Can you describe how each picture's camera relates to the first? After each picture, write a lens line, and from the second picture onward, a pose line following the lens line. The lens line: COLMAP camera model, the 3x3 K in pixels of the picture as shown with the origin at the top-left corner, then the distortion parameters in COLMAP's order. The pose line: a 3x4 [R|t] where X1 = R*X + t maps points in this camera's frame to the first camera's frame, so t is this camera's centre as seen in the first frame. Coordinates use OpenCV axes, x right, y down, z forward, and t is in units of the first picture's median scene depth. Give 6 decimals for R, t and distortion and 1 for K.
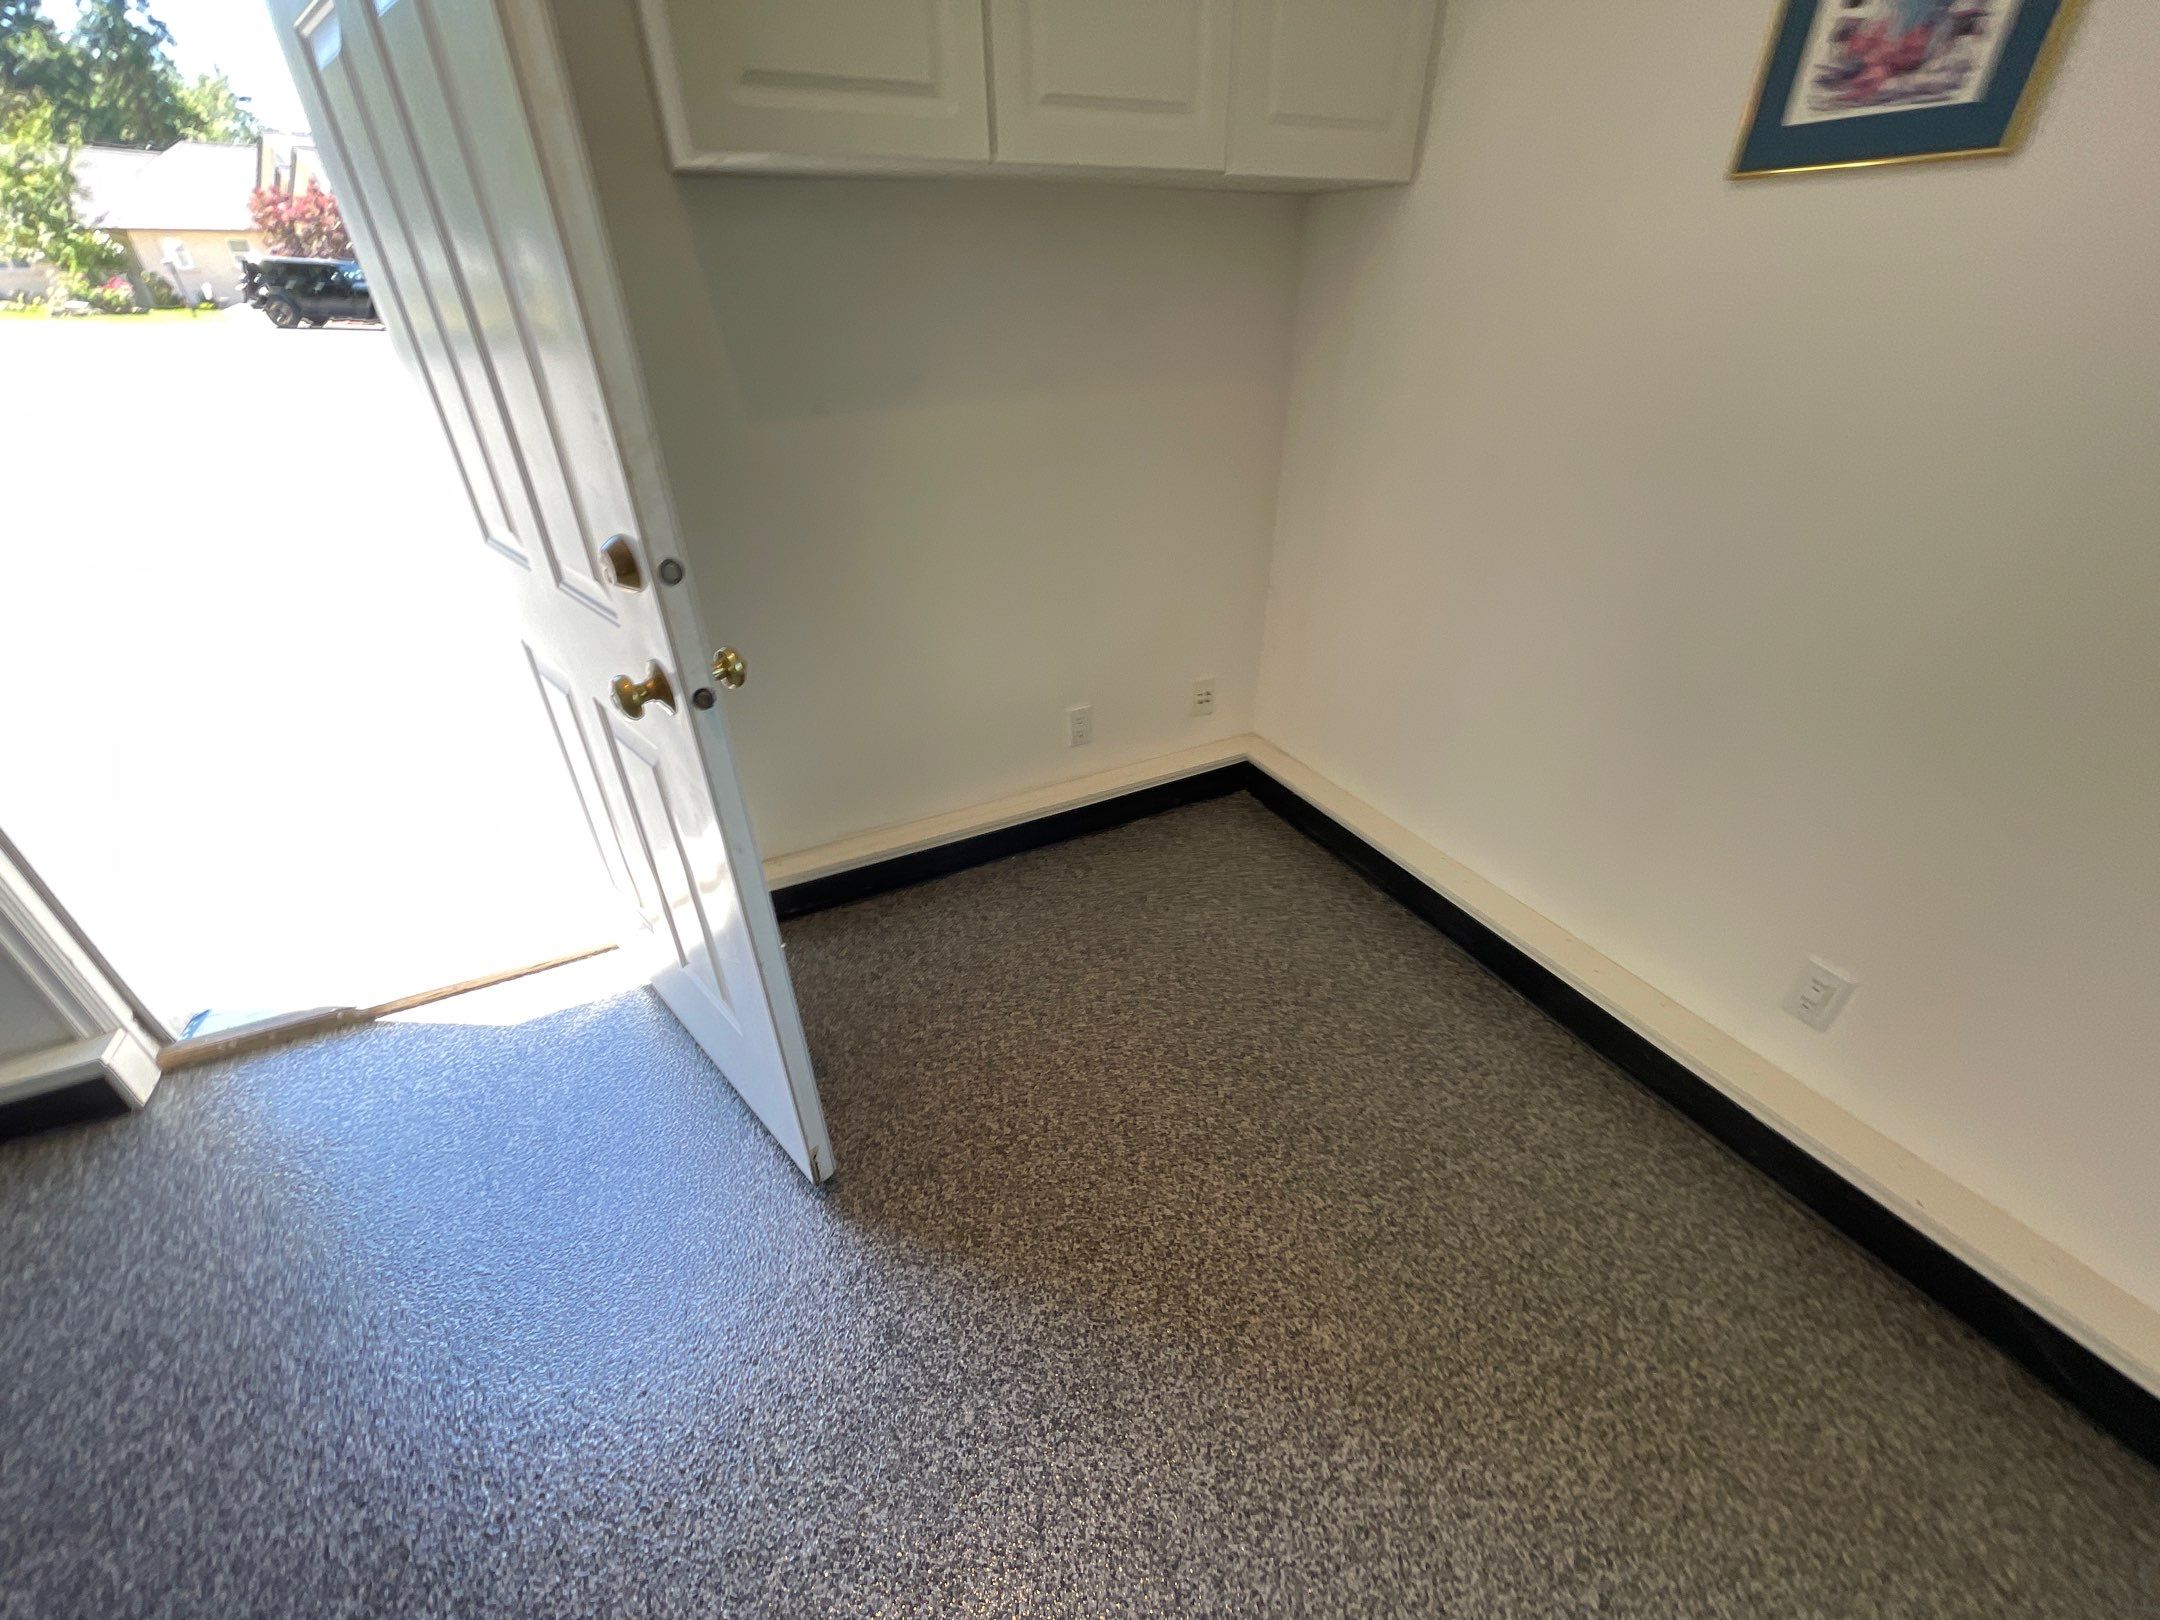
lens RADIAL K [[867.2, 0, 1092.7], [0, 867.2, 814.0], [0, 0, 1]] dist [-0.003453, 0.000466]
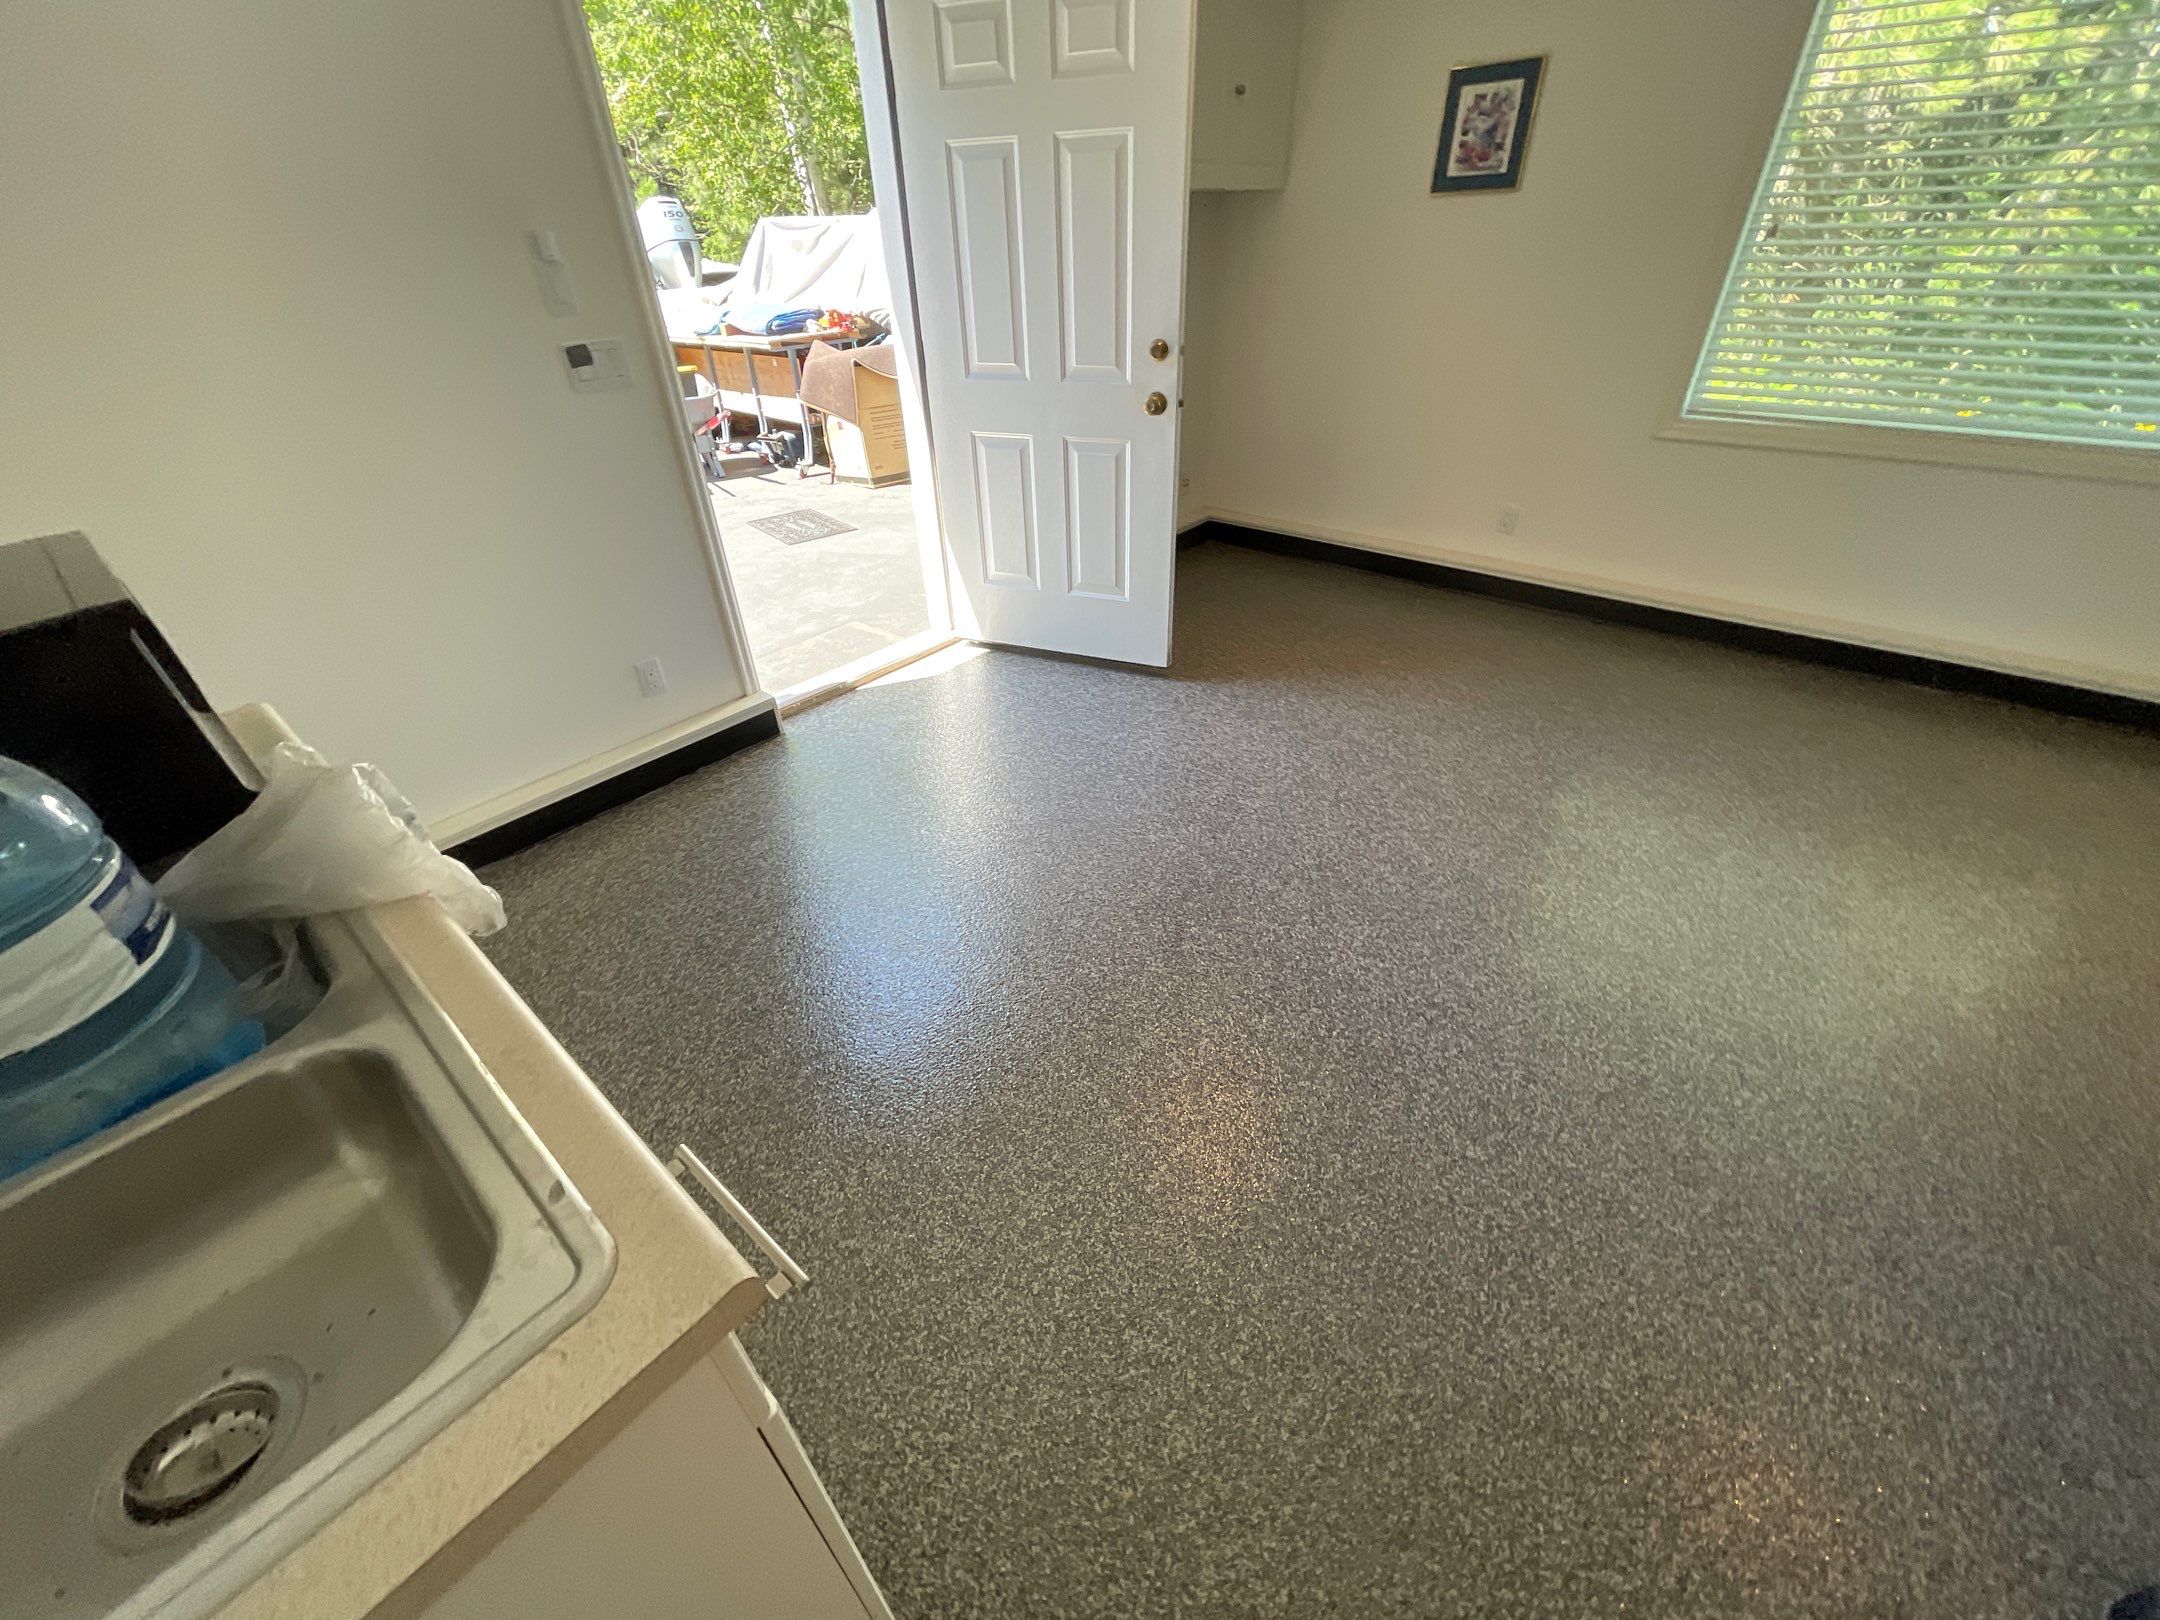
lens RADIAL K [[867.2, 0, 1078.3], [0, 867.2, 817.3], [0, 0, 1]] dist [-0.003453, 0.000466]
pose [[0.927946, -0.227149, 0.295500, -1.564979], [0.219642, 0.973805, 0.058828, 0.762855], [-0.301122, 0.010315, 0.953530, -1.245391]]
